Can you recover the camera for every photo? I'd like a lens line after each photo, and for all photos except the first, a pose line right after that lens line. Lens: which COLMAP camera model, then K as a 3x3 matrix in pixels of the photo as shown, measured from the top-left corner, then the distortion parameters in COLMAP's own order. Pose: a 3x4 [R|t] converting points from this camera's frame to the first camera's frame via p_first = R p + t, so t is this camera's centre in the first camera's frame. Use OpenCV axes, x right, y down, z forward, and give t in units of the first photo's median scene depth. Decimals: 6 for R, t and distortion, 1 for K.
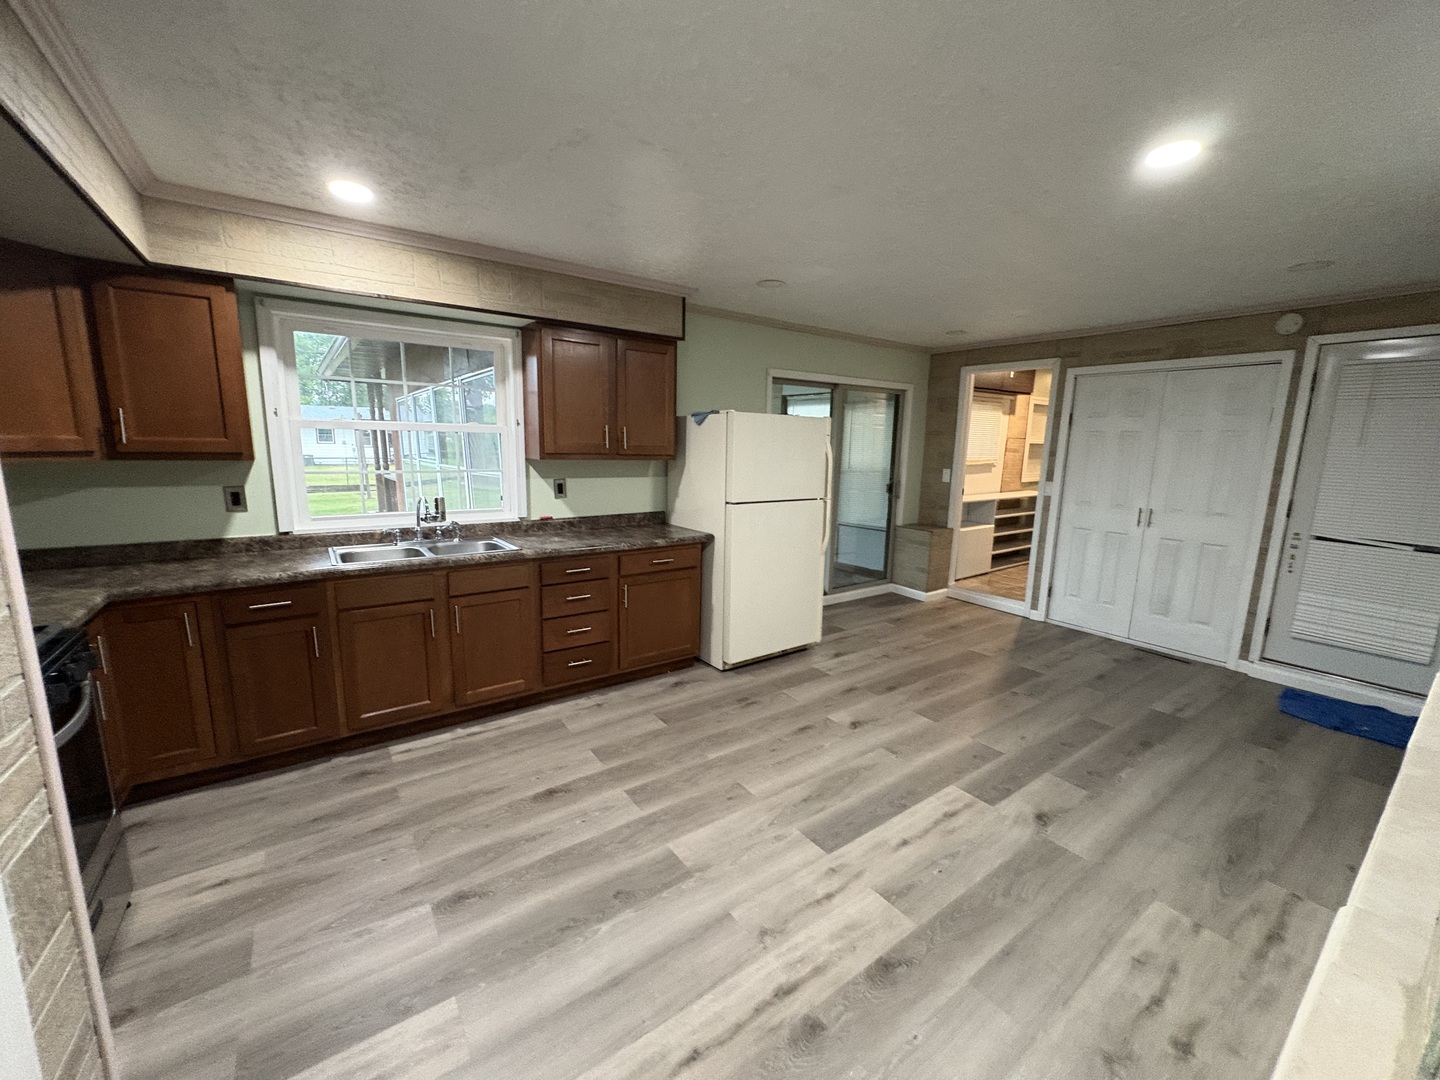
lens RADIAL K [[571.7, 0, 719.2], [0, 571.7, 539.2], [0, 0, 1]] dist [0.000198, -0.000038]
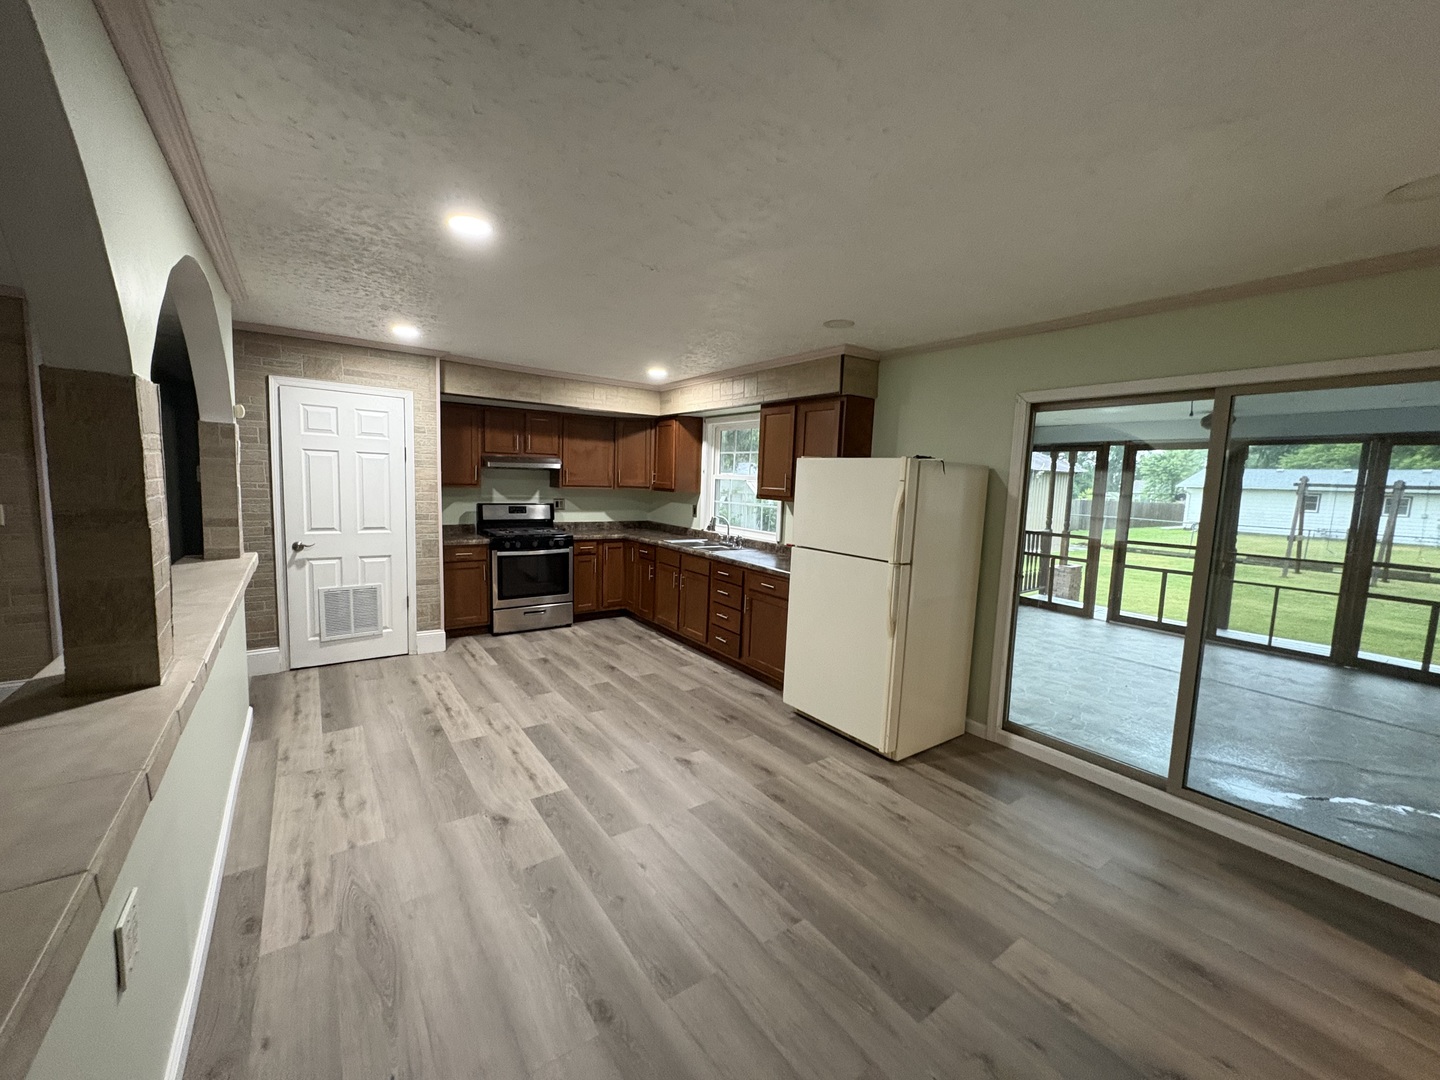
lens RADIAL K [[571.7, 0, 719.2], [0, 571.7, 539.2], [0, 0, 1]] dist [0.000198, -0.000038]
pose [[0.003222, 0.085595, -0.996325, 1.260519], [-0.205103, 0.975205, 0.083117, -0.157395], [0.978735, 0.204081, 0.020698, 1.006697]]
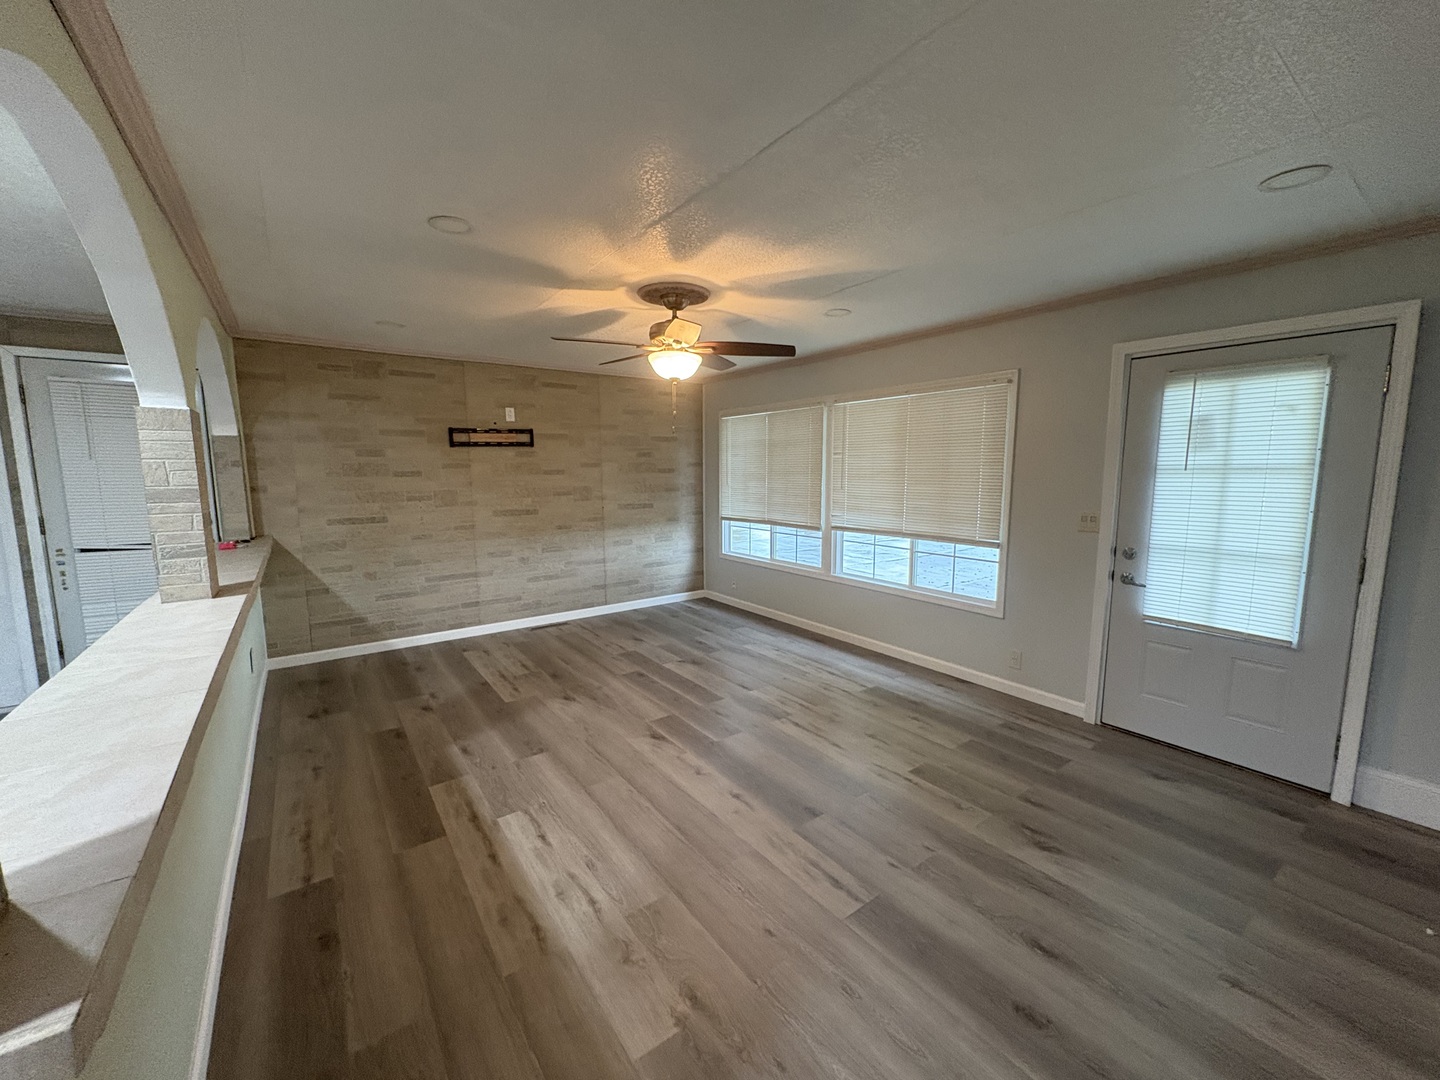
lens RADIAL K [[571.7, 0, 719.2], [0, 571.7, 539.2], [0, 0, 1]] dist [0.000198, -0.000038]
pose [[-0.005007, -0.144586, 0.989480, 0.052646], [0.168853, 0.975162, 0.143348, 0.028586], [-0.985628, 0.167795, 0.019531, -0.162181]]
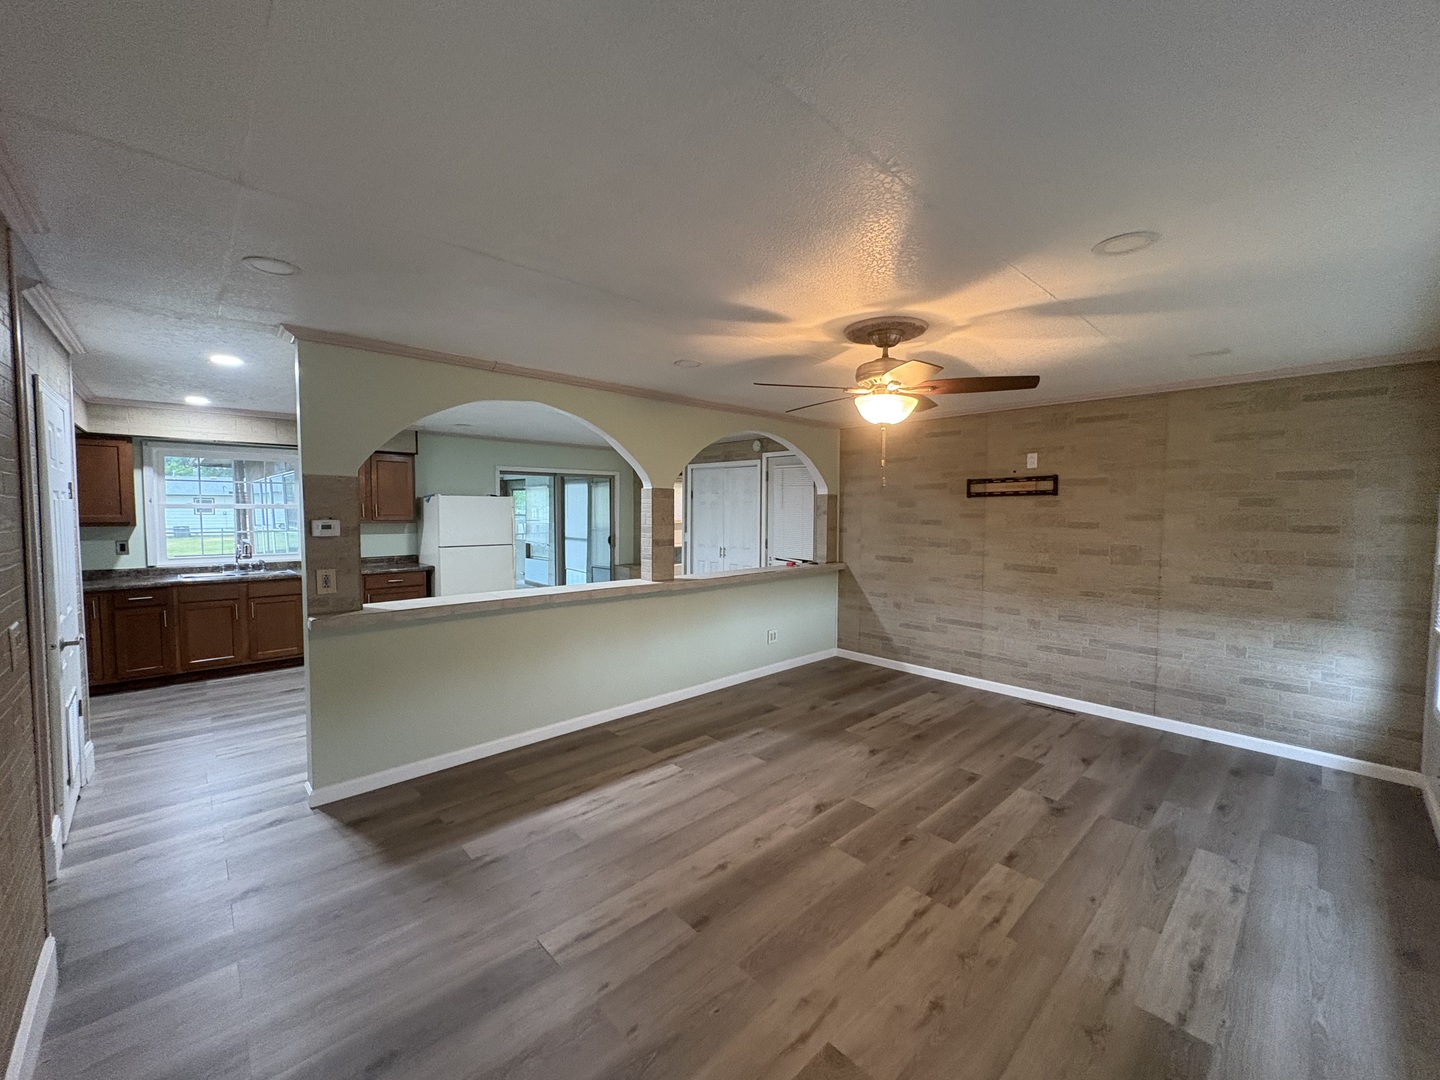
lens RADIAL K [[571.7, 0, 719.2], [0, 571.7, 539.2], [0, 0, 1]] dist [0.000198, -0.000038]
pose [[0.991358, -0.020359, 0.129598, 0.764498], [0.034566, 0.993513, -0.108338, 0.157420], [-0.126552, 0.111881, 0.985630, -0.988415]]
